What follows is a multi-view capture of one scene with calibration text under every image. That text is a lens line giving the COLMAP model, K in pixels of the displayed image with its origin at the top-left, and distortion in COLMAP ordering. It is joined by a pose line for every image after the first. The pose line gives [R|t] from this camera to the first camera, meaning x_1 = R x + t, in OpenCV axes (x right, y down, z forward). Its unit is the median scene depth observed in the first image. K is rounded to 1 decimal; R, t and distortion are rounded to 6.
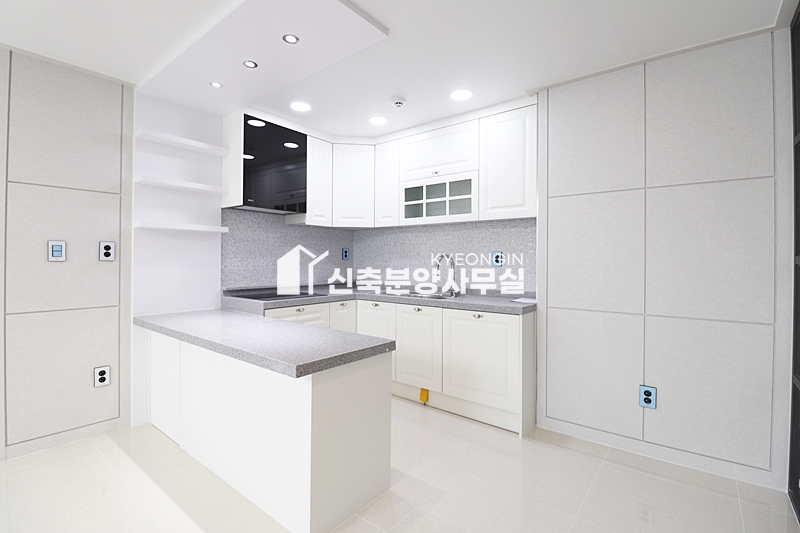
lens RADIAL K [[369.8, 0, 401.5], [0, 369.8, 261.0], [0, 0, 1]] dist [-0.000912, -0.011731]
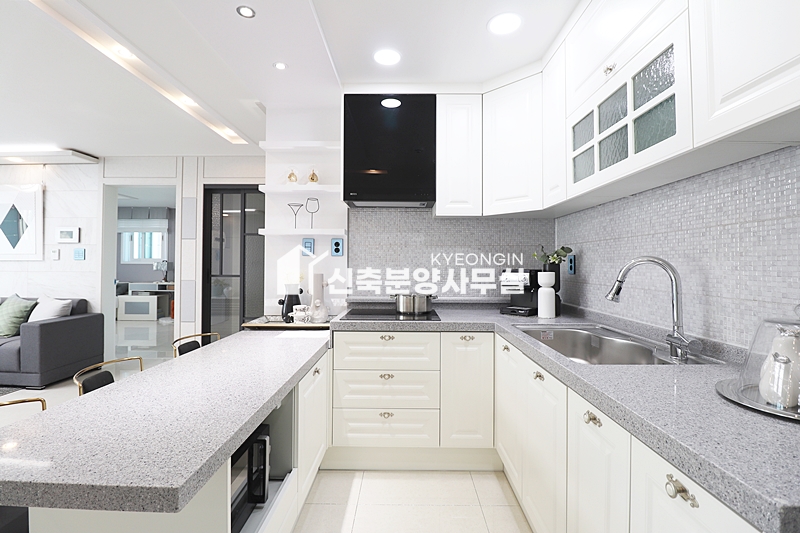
lens RADIAL K [[369.8, 0, 396.9], [0, 369.8, 258.8], [0, 0, 1]] dist [-0.000912, -0.011731]
pose [[0.597294, -0.020379, -0.801764, 0.310359], [0.002745, 0.999723, -0.023365, -0.002354], [0.802018, 0.011755, 0.597184, 0.575124]]
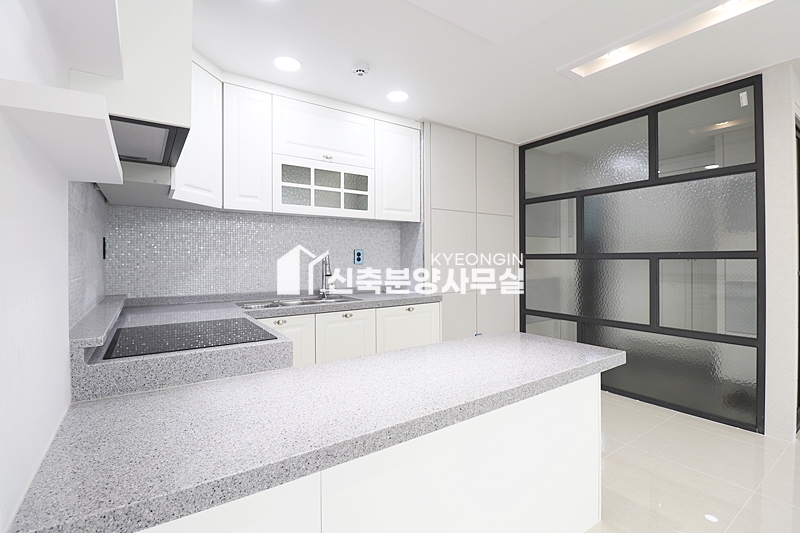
lens RADIAL K [[369.8, 0, 400.6], [0, 369.8, 261.9], [0, 0, 1]] dist [-0.000912, -0.011731]
pose [[0.290479, -0.015888, 0.956750, -0.741519], [0.007727, 0.999868, 0.014258, -0.005608], [-0.956850, 0.003251, 0.290563, 0.630684]]
